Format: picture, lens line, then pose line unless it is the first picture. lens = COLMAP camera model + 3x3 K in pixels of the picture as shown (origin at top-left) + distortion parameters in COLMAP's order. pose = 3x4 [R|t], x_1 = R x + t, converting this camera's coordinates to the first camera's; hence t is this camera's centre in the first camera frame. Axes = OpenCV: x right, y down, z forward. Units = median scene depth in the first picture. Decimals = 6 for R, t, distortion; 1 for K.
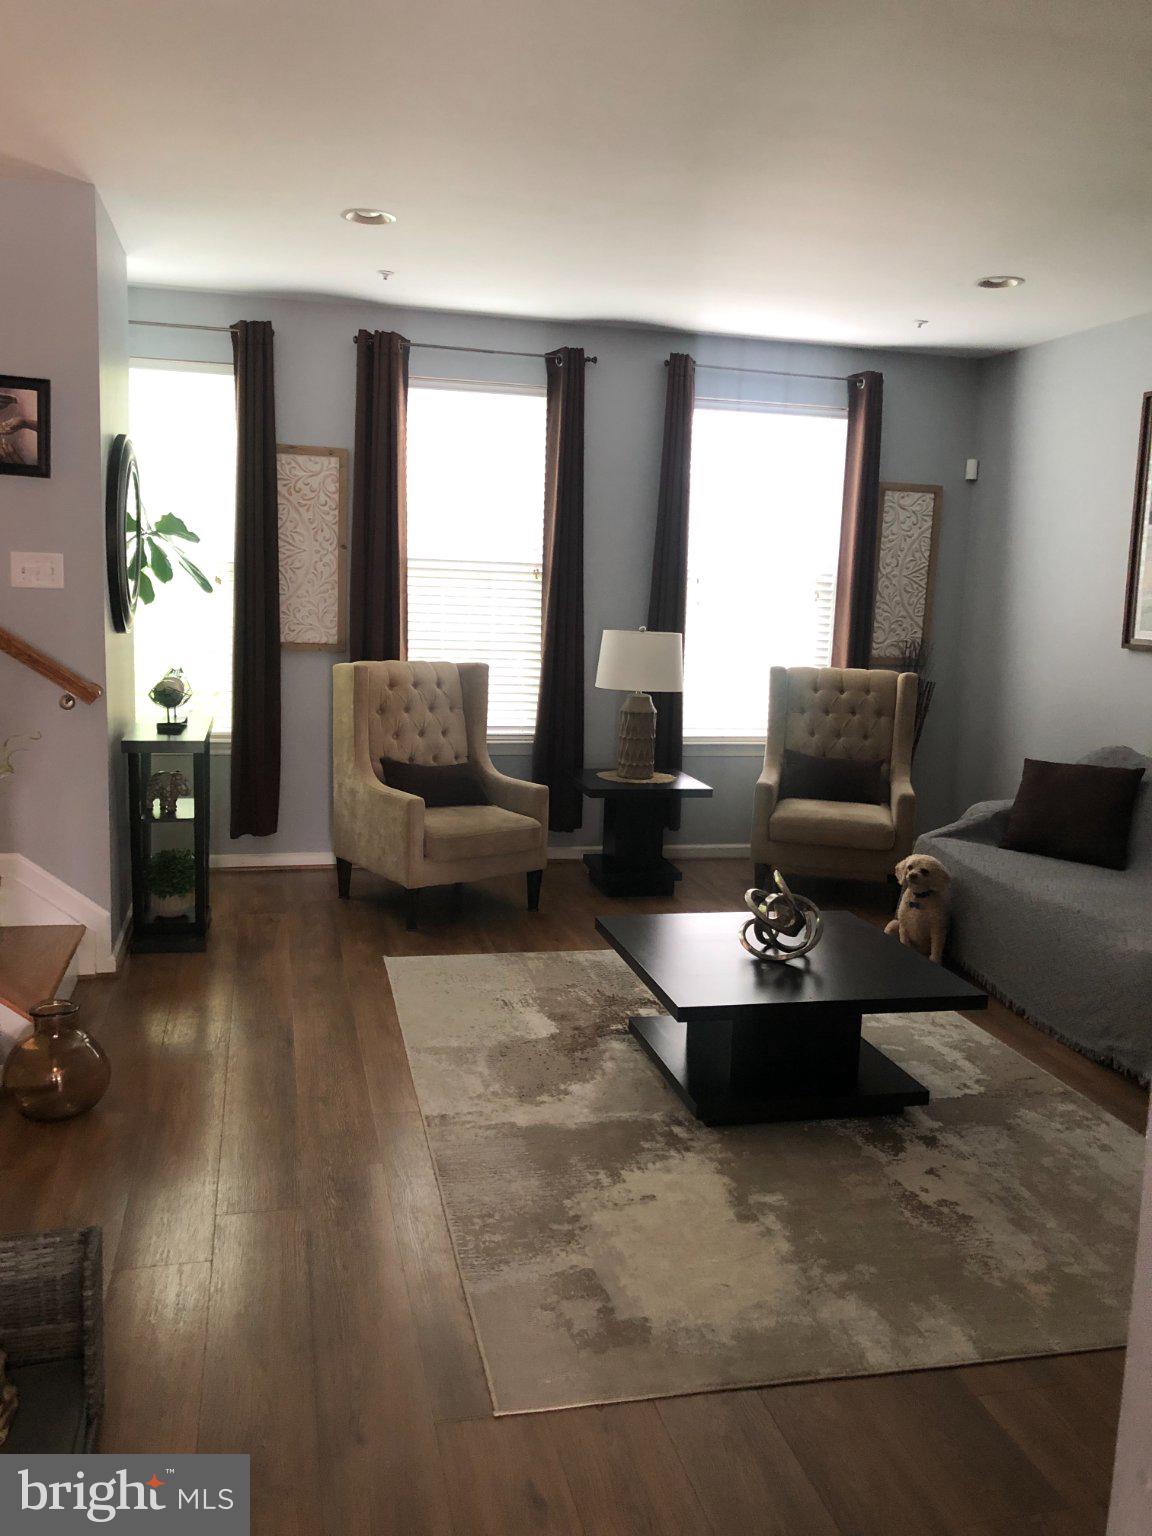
lens RADIAL K [[1269.8, 0, 582.0], [0, 1269.8, 752.6], [0, 0, 1]] dist [0.015059, -0.018705]
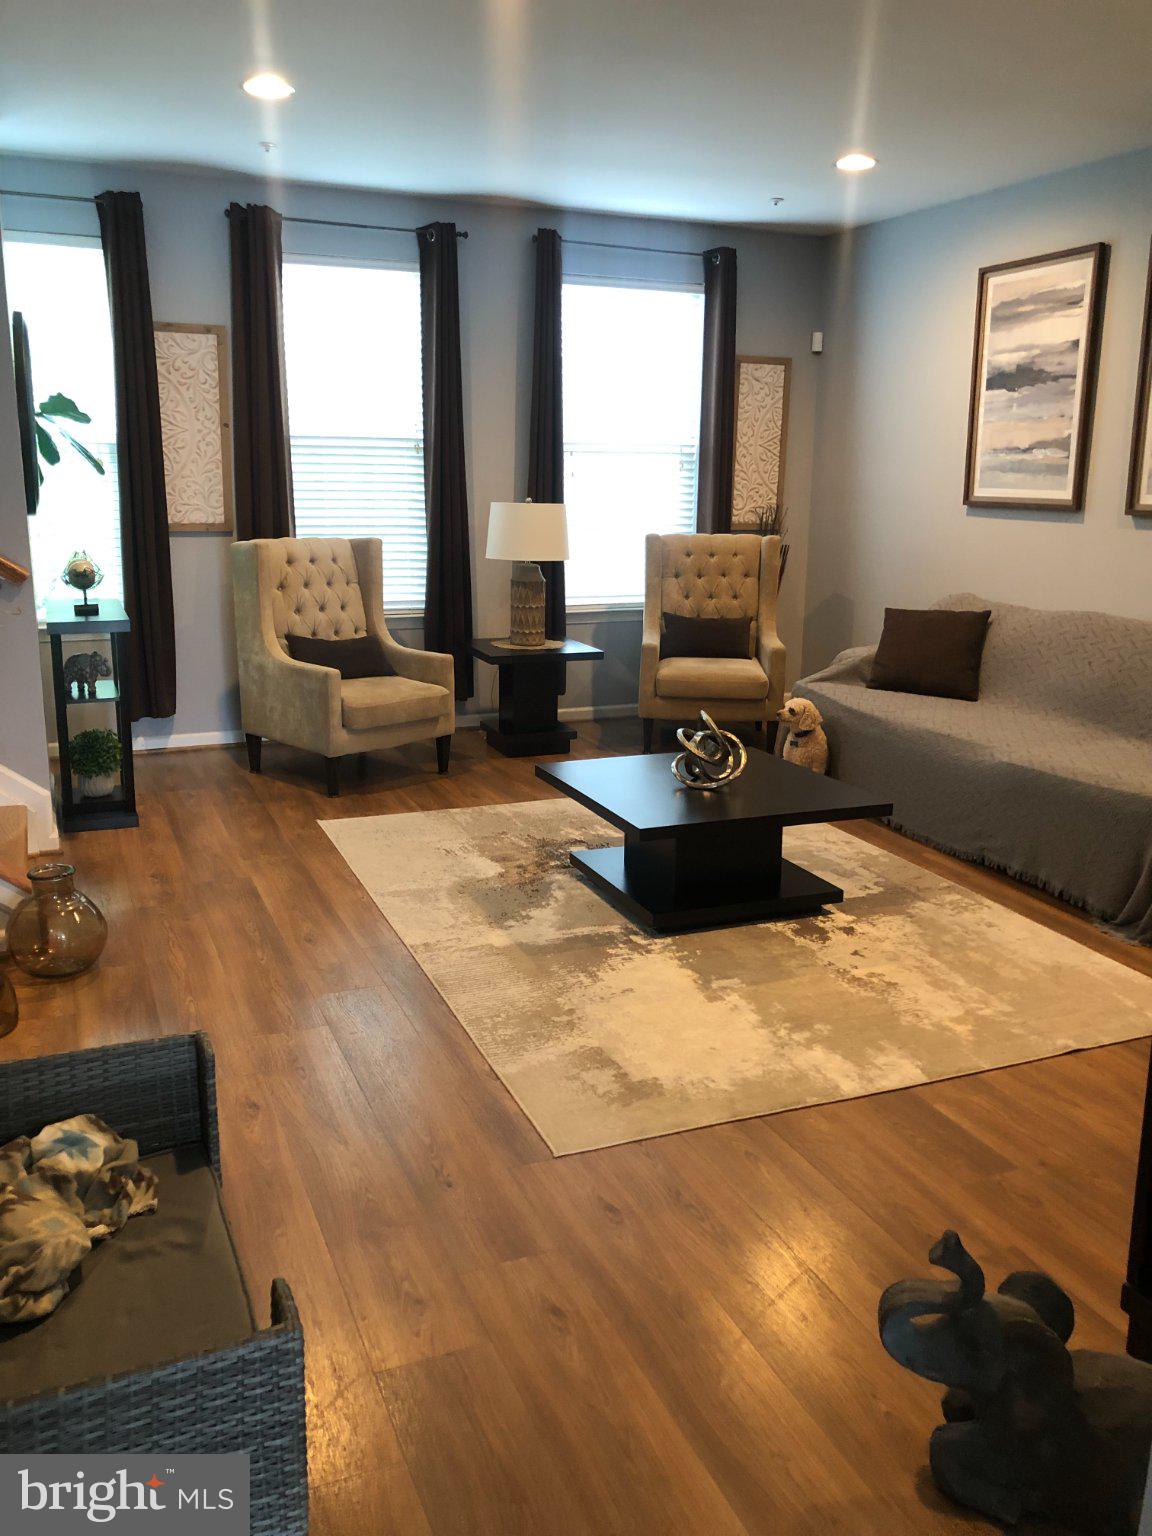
lens RADIAL K [[1269.8, 0, 582.0], [0, 1269.8, 752.6], [0, 0, 1]] dist [0.015059, -0.018705]
pose [[0.986667, -0.057604, 0.152220, -0.102596], [0.044028, 0.994868, 0.091105, 0.020299], [-0.156687, -0.083188, 0.984139, -0.069817]]
